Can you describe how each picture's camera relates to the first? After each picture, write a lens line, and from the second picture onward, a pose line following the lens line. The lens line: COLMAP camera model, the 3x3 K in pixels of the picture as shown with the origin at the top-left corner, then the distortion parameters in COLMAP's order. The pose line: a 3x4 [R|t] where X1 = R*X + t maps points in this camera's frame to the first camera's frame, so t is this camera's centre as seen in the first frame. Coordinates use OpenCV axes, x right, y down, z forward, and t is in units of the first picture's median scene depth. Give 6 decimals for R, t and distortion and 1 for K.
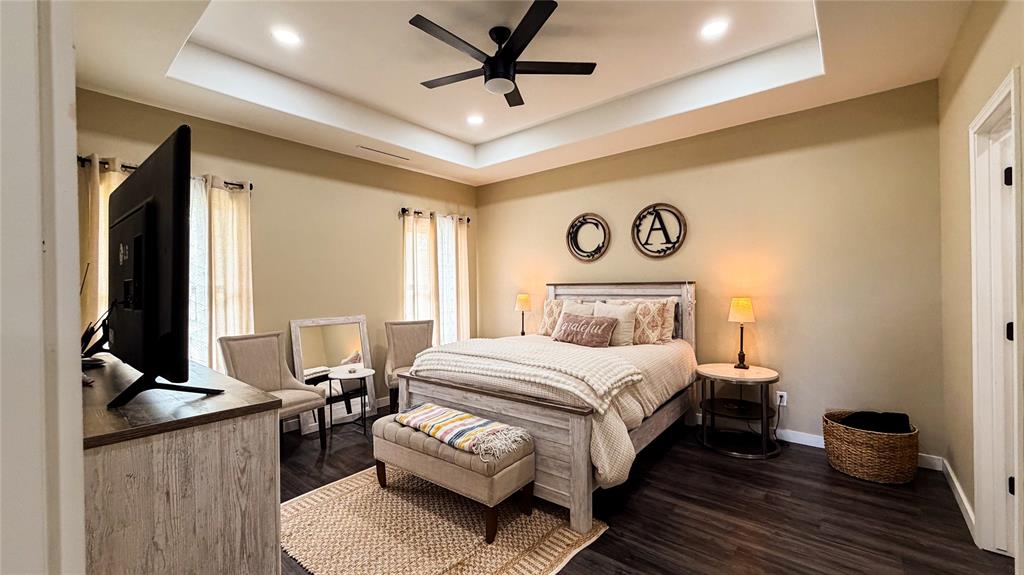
lens RADIAL K [[411.6, 0, 508.5], [0, 411.6, 287.6], [0, 0, 1]] dist [-0.001151, 0.000005]
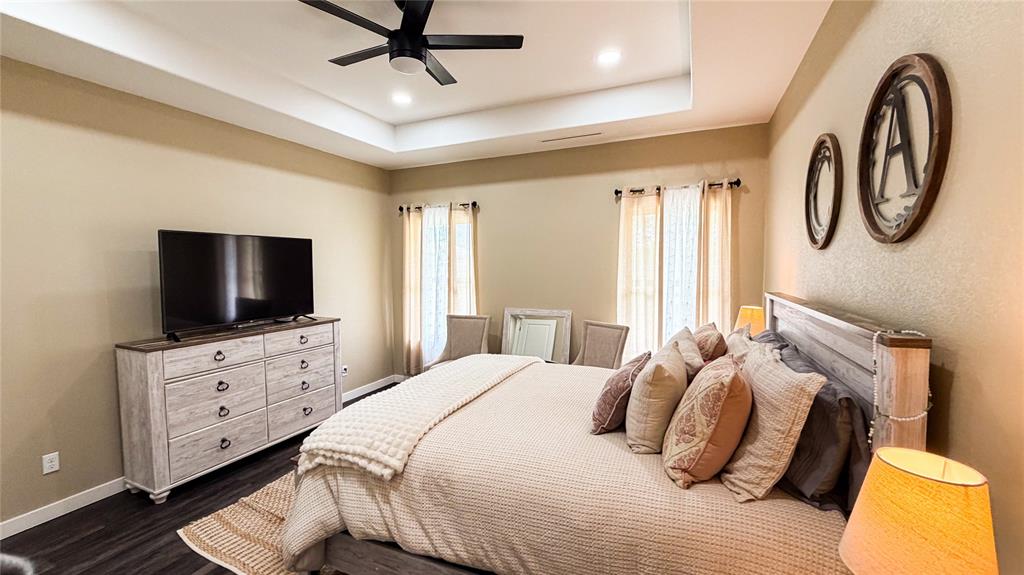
lens RADIAL K [[411.6, 0, 508.5], [0, 411.6, 287.6], [0, 0, 1]] dist [-0.001151, 0.000005]
pose [[0.271448, 0.068162, -0.960036, 0.611240], [0.001350, 0.997461, 0.071201, -0.064108], [0.962452, -0.020624, 0.270667, 0.664289]]
